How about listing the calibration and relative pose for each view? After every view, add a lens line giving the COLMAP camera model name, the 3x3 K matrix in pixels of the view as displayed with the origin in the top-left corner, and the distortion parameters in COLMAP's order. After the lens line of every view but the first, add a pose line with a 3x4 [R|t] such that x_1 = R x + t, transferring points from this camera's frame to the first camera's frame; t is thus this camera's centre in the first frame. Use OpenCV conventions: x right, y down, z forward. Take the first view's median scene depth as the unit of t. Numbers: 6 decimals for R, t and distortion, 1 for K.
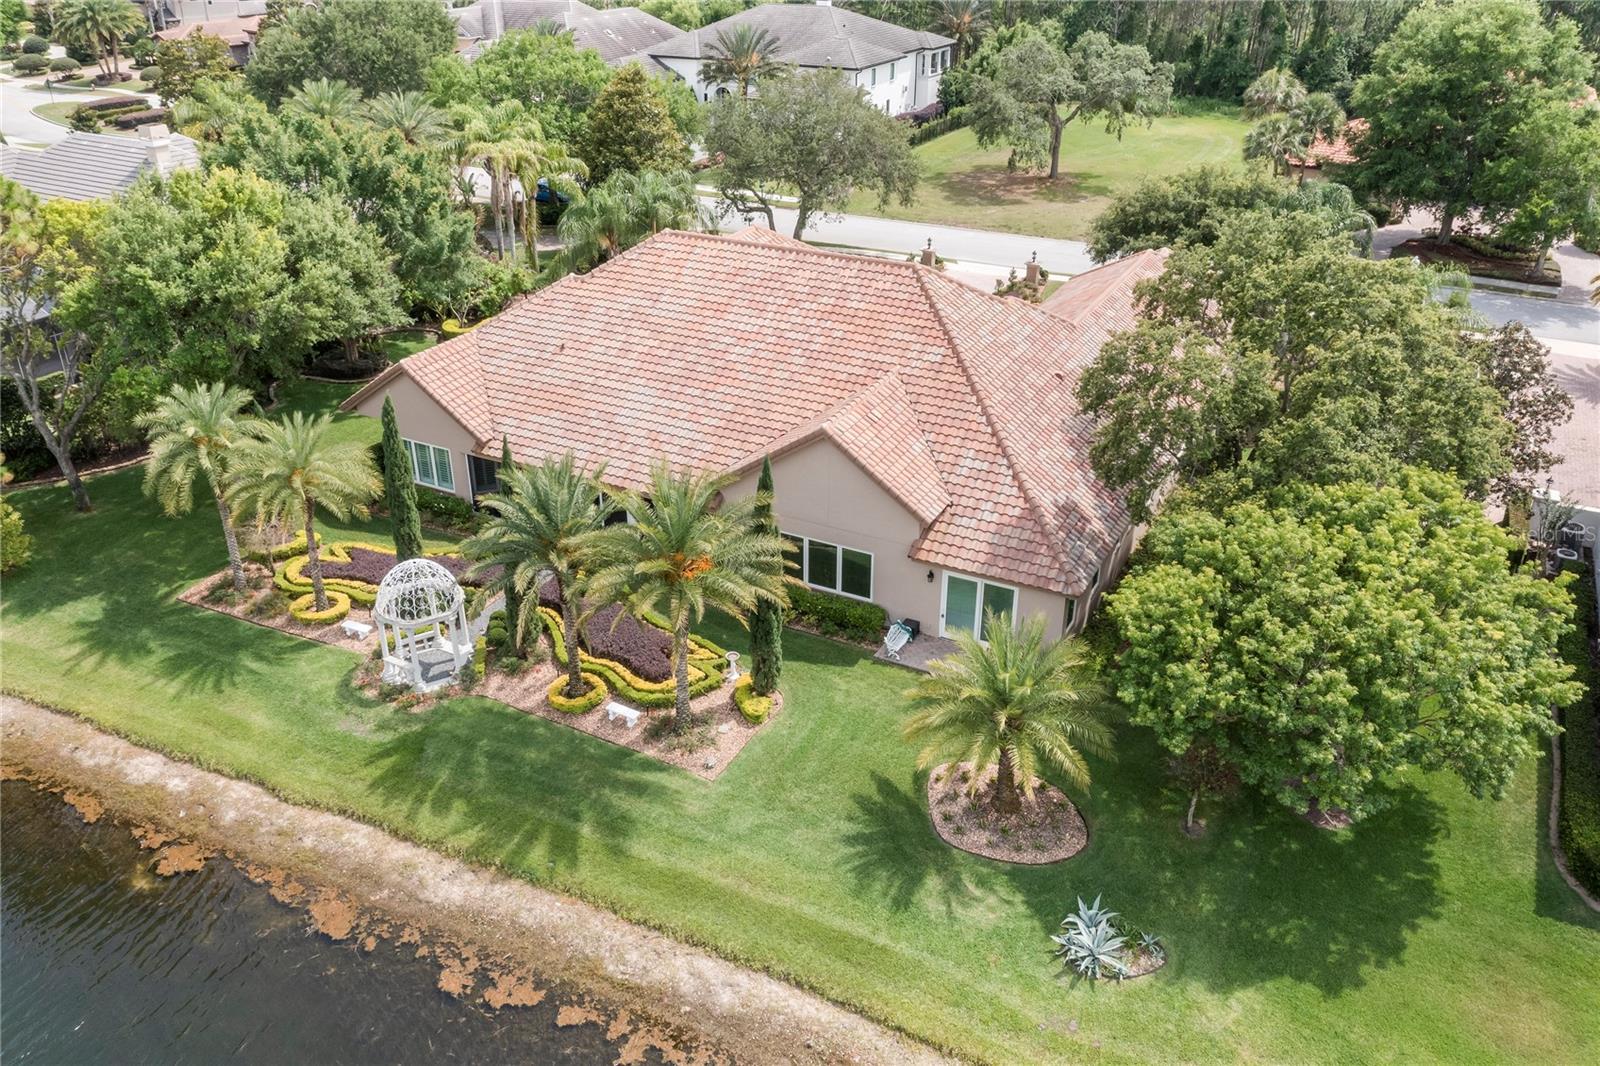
lens RADIAL K [[1264.9, 0, 794.1], [0, 1264.9, 547.4], [0, 0, 1]] dist [-0.020119, 0.004175]
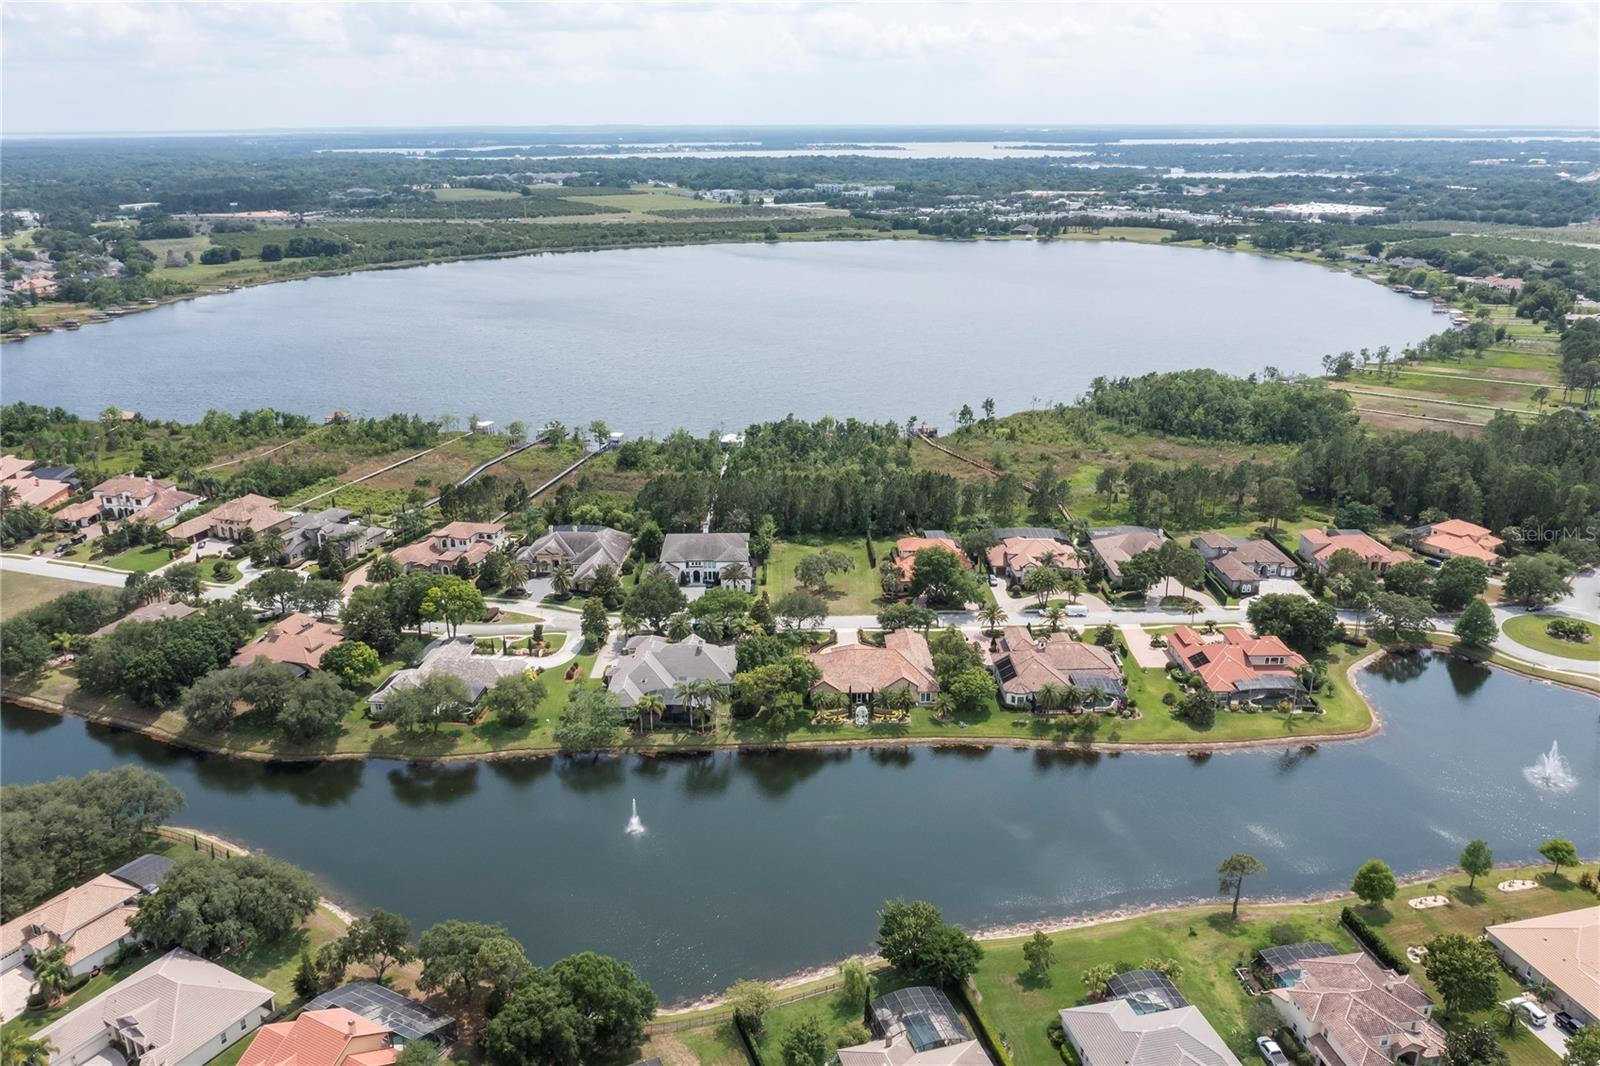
lens RADIAL K [[1264.9, 0, 799.9], [0, 1264.9, 530.9], [0, 0, 1]] dist [-0.020119, 0.004175]
pose [[0.874140, -0.153145, 0.460896, -3.485682], [0.230530, 0.966101, -0.116213, -0.183844], [-0.427474, 0.207837, 0.879812, -4.979547]]
